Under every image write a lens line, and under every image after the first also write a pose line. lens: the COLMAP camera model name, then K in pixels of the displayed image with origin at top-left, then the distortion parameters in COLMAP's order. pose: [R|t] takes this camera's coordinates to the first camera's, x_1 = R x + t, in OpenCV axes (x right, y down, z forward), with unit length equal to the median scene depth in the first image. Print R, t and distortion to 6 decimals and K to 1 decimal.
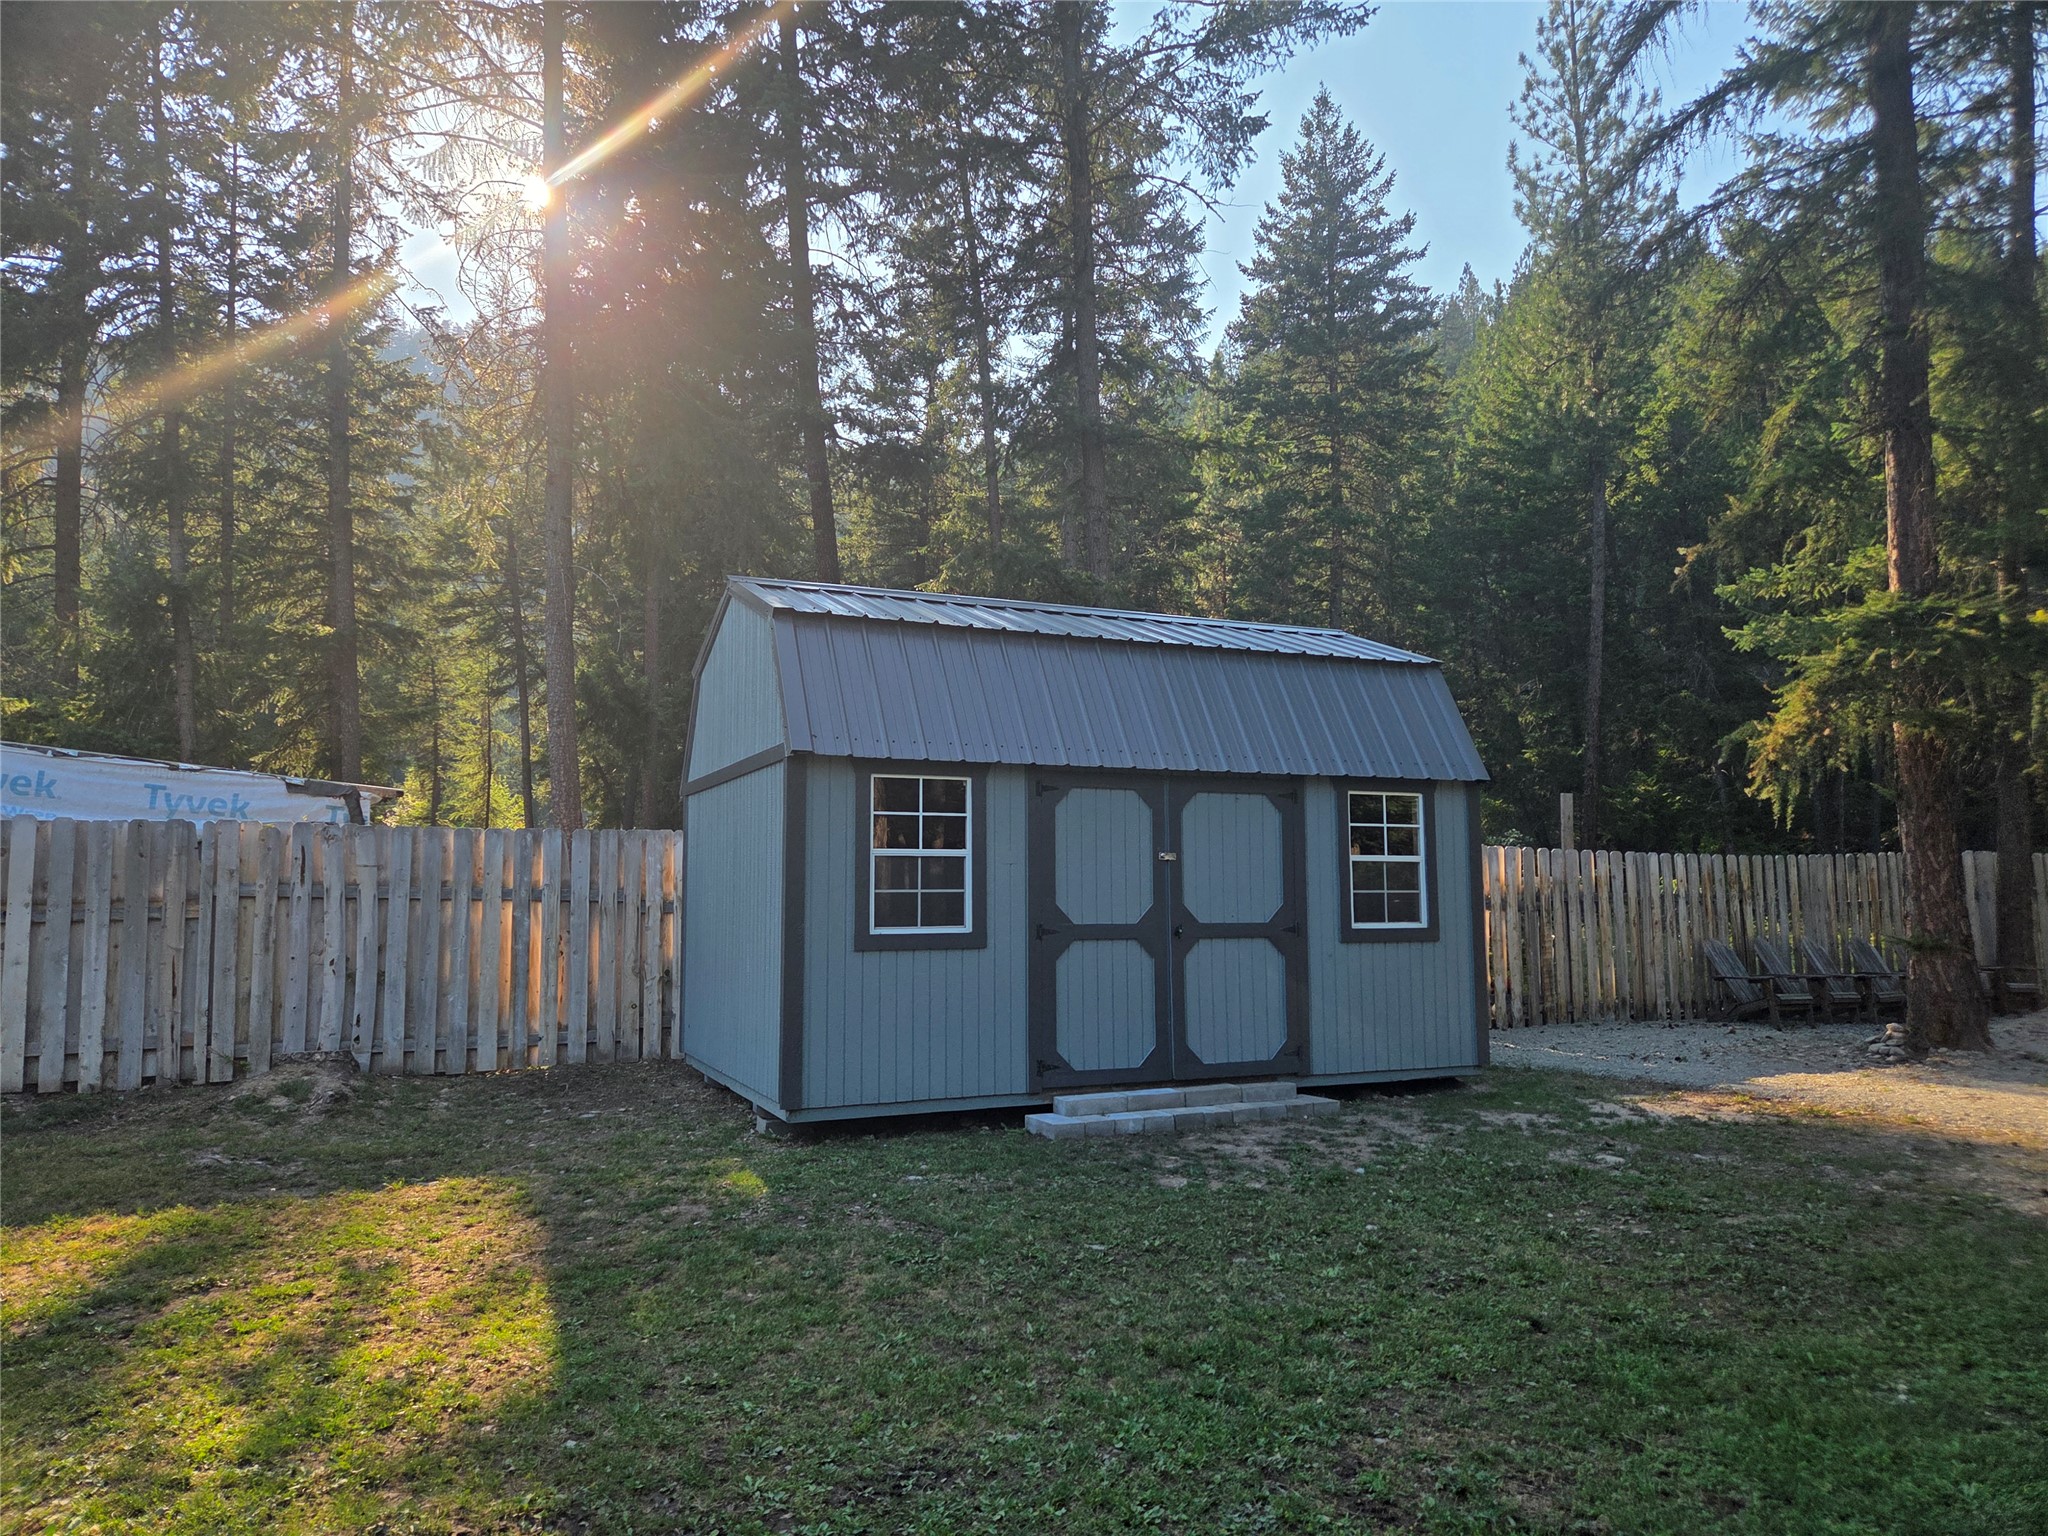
lens RADIAL K [[1360.1, 0, 1032.2], [0, 1360.1, 781.8], [0, 0, 1]] dist [0.095062, -0.083366]
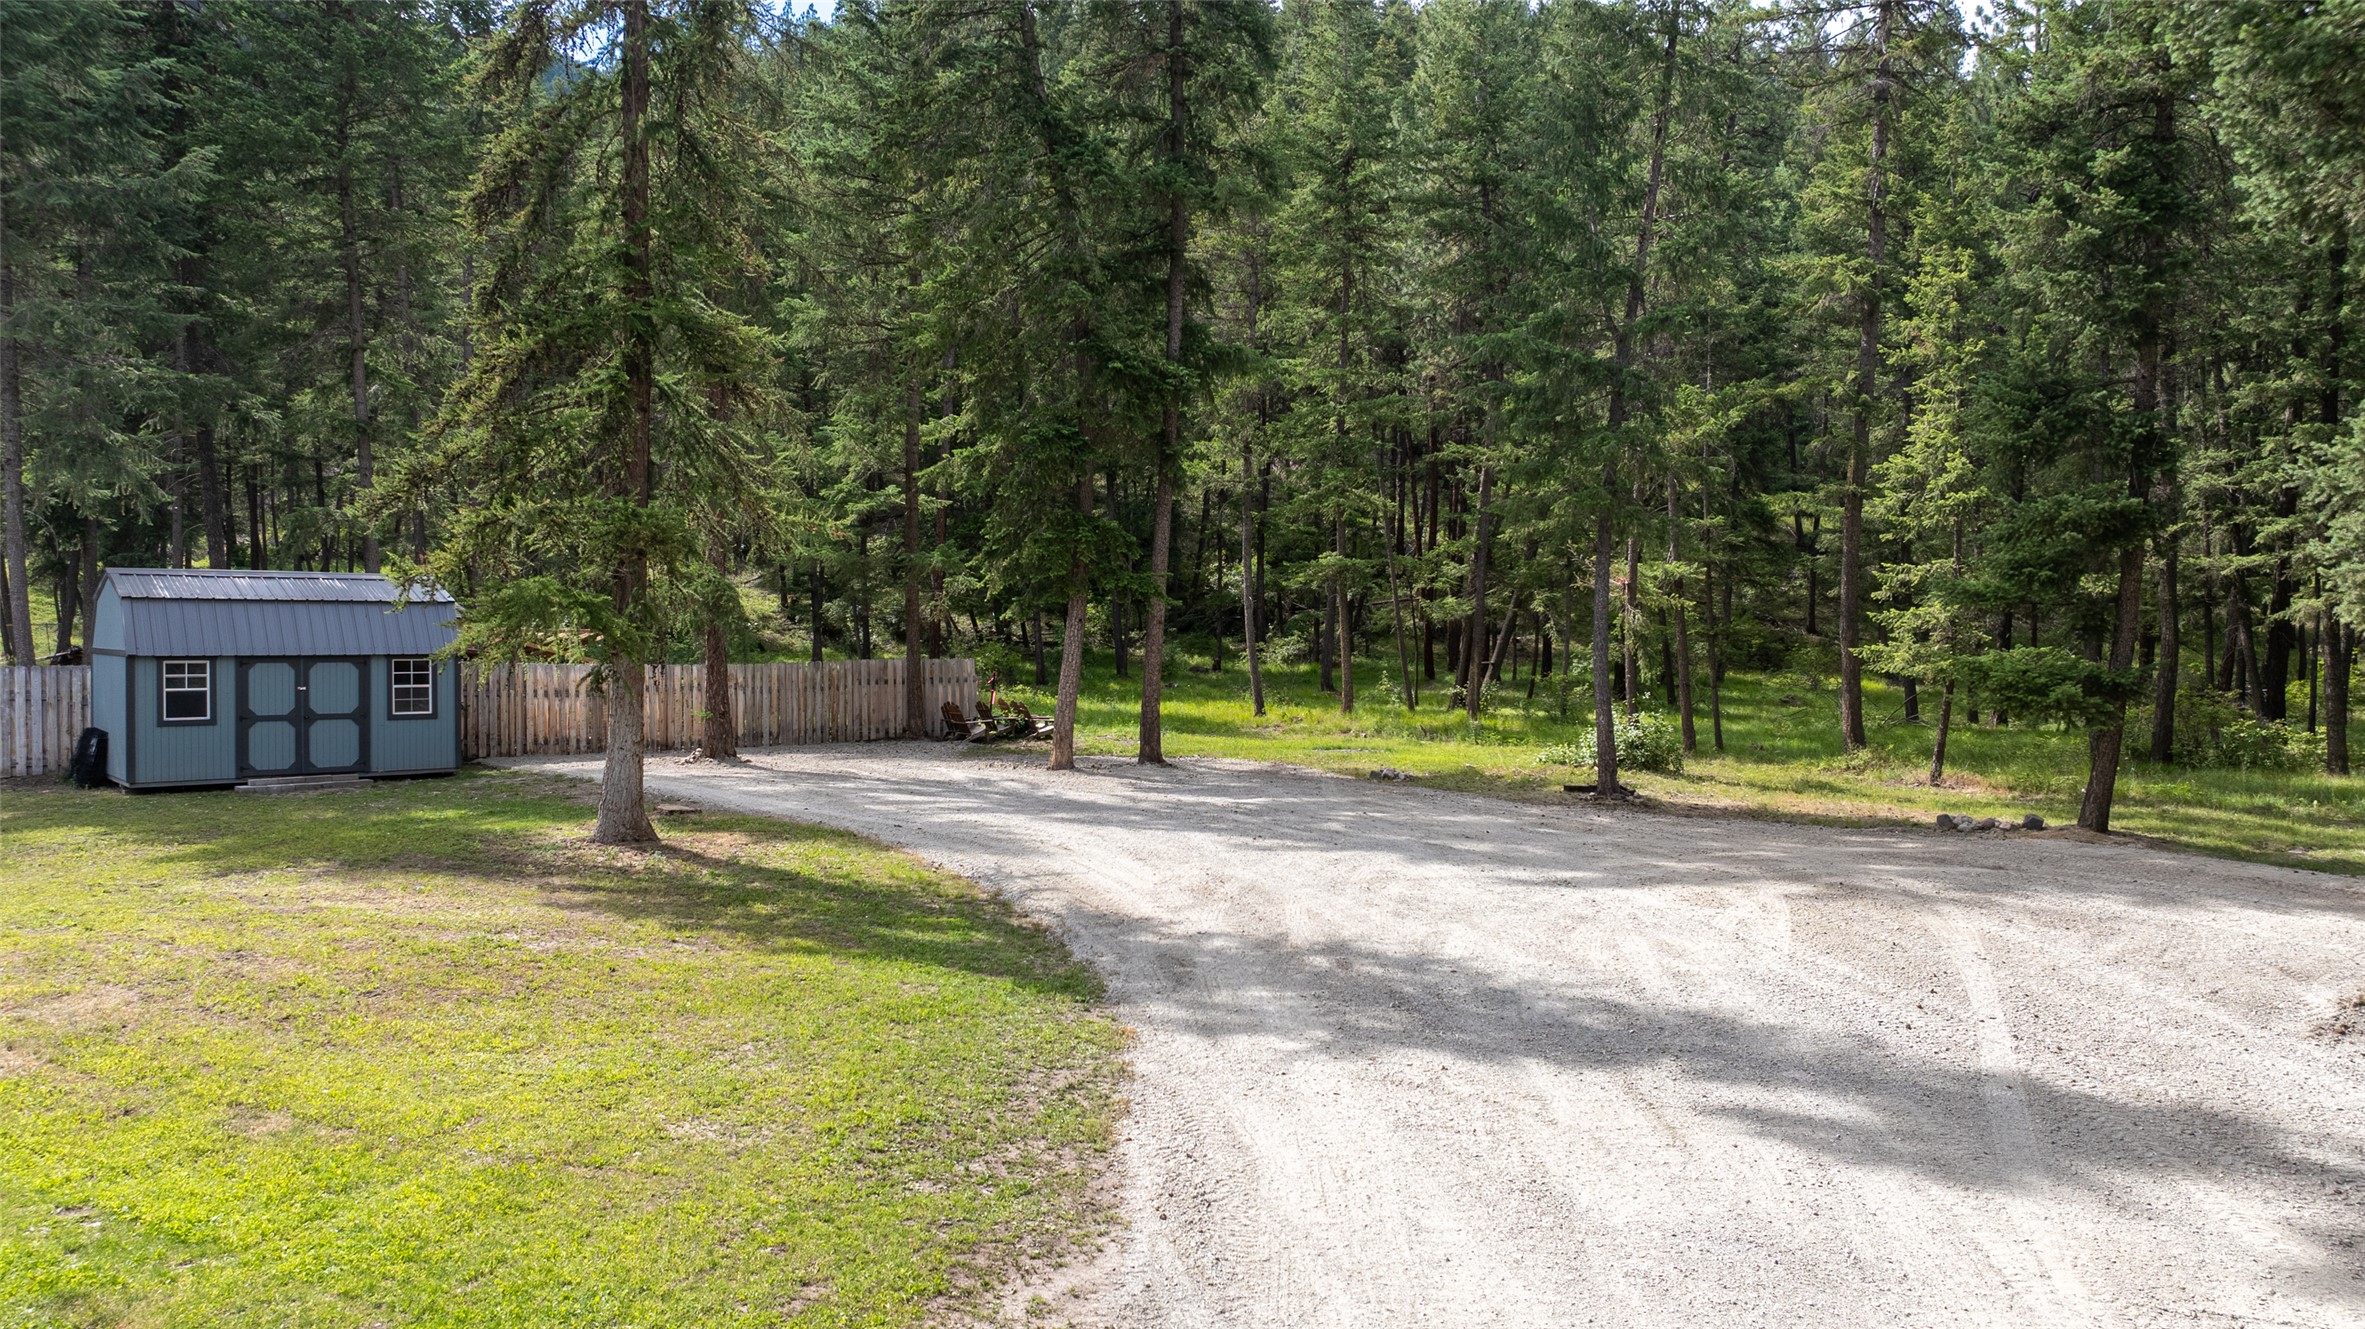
lens RADIAL K [[1644.3, 0, 1196.0], [0, 1644.3, 665.1], [0, 0, 1]] dist [-0.003872, -0.002287]
pose [[0.949337, 0.003636, 0.314240, 0.722583], [-0.037845, 0.993979, 0.102829, -0.370054], [-0.311974, -0.109512, 0.943758, -2.439273]]
